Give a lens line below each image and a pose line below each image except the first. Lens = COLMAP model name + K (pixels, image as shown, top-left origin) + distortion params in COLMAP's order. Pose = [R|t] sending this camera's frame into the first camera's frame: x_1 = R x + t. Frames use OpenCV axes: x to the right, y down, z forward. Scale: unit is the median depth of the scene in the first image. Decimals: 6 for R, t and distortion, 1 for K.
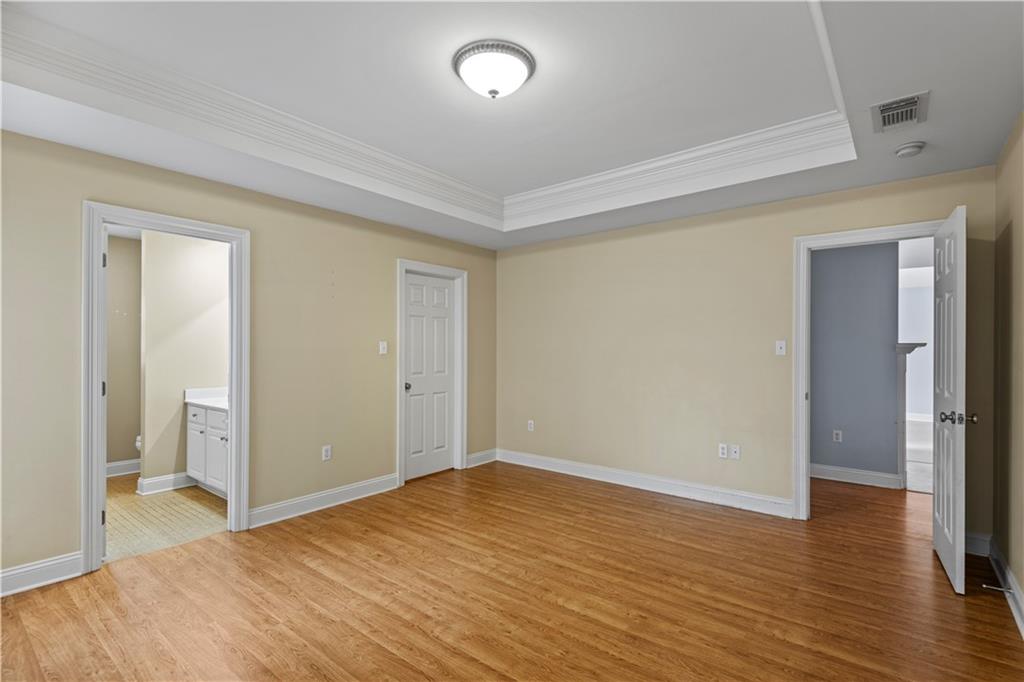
lens RADIAL K [[473.6, 0, 521.6], [0, 473.6, 346.1], [0, 0, 1]] dist [0.002312, -0.001265]
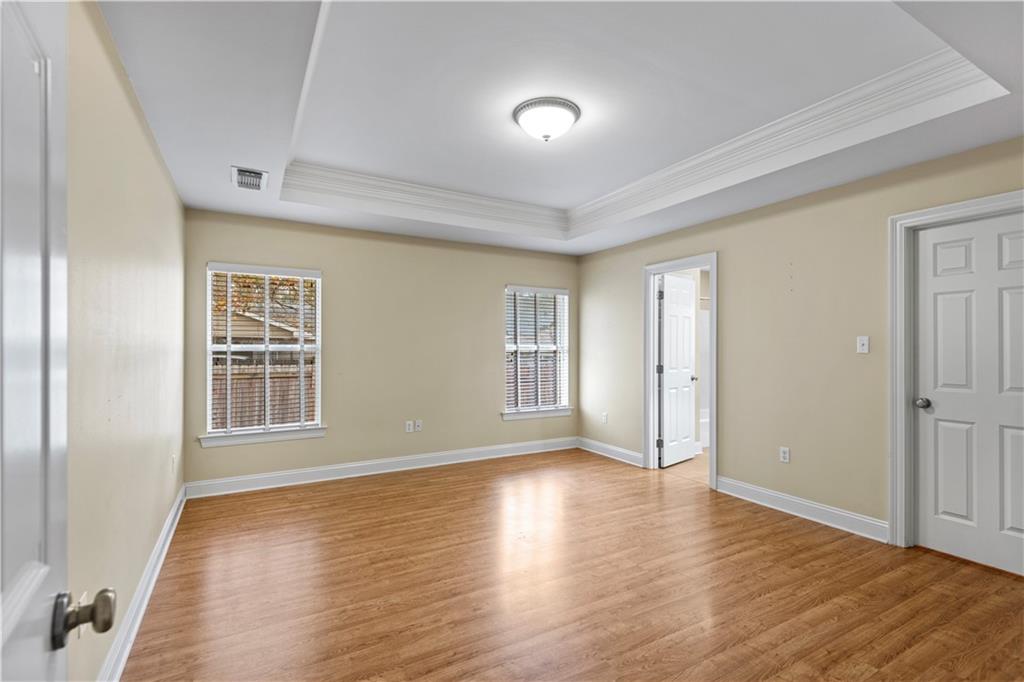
lens RADIAL K [[473.6, 0, 513.9], [0, 473.6, 342.9], [0, 0, 1]] dist [0.002312, -0.001265]
pose [[-0.371465, -0.008204, -0.928411, 0.843920], [-0.001655, 0.999965, -0.008174, 0.010322], [0.928445, -0.001500, -0.371466, 1.049041]]
